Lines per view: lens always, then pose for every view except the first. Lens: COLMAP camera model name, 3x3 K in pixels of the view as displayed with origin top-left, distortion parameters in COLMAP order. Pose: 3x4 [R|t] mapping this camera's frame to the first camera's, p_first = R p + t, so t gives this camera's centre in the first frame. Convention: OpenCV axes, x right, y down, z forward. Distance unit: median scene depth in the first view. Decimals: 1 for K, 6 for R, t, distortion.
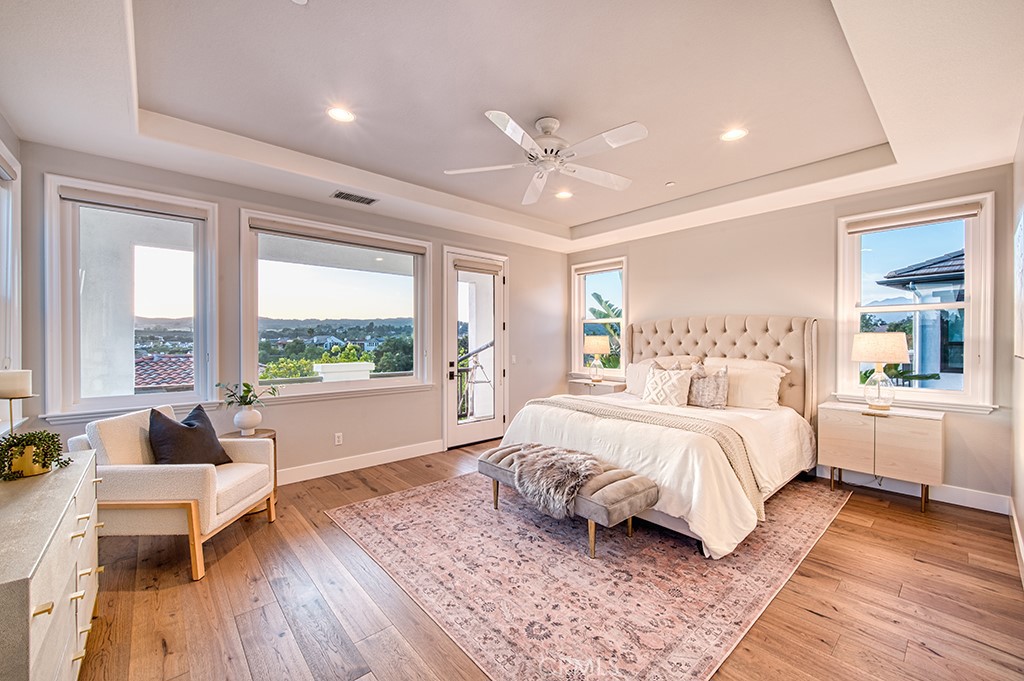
lens RADIAL K [[409.4, 0, 517.9], [0, 409.4, 341.1], [0, 0, 1]] dist [-0.001345, -0.004671]
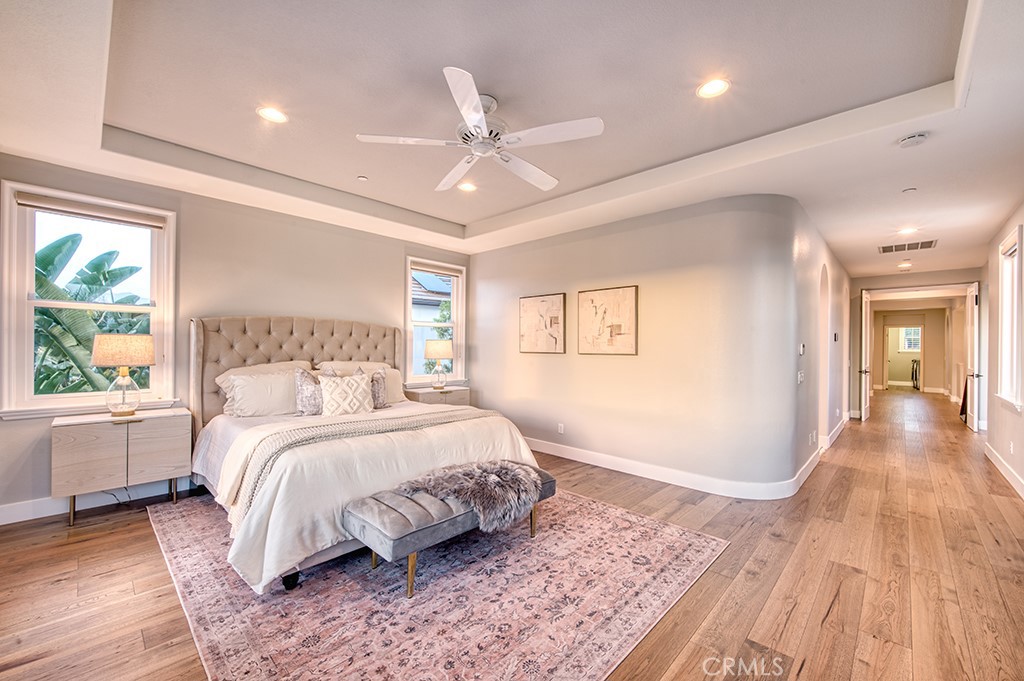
lens RADIAL K [[409.4, 0, 517.9], [0, 409.4, 341.1], [0, 0, 1]] dist [-0.001345, -0.004671]
pose [[-0.091308, 0.011310, 0.995759, -0.866947], [-0.004849, 0.999919, -0.011801, 0.002137], [-0.995811, -0.005906, -0.091245, 1.050432]]
